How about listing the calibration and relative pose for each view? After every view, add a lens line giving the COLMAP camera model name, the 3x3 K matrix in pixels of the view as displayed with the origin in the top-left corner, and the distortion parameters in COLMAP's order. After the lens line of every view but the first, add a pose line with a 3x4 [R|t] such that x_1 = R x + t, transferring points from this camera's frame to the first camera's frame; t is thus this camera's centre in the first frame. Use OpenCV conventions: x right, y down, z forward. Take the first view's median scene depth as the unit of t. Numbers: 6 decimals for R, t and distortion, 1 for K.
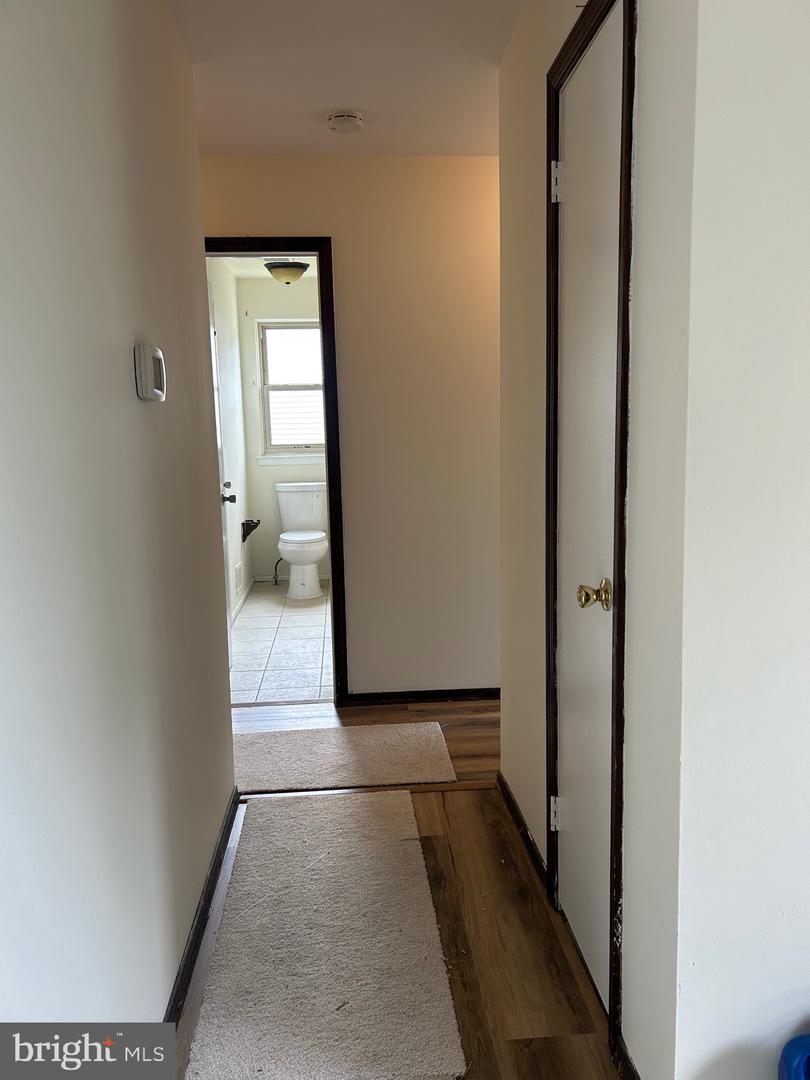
lens RADIAL K [[810.3, 0, 405.0], [0, 810.3, 540.0], [0, 0, 1]] dist [0.003630, 0.000655]
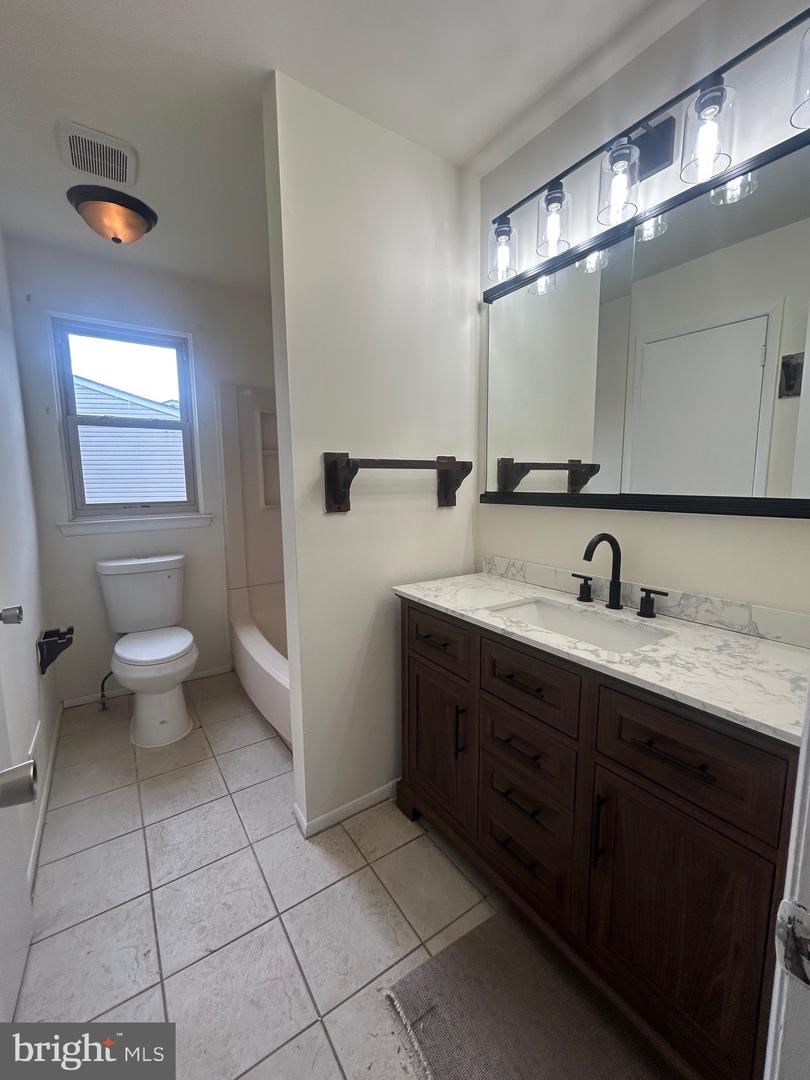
lens RADIAL K [[437.8, 0, 407.1], [0, 437.8, 537.7], [0, 0, 1]] dist [0.000309, -0.000465]
pose [[0.869208, -0.045532, 0.492347, -0.113670], [0.053480, 0.998567, -0.002069, -0.075570], [-0.491547, 0.028130, 0.870397, 0.556059]]
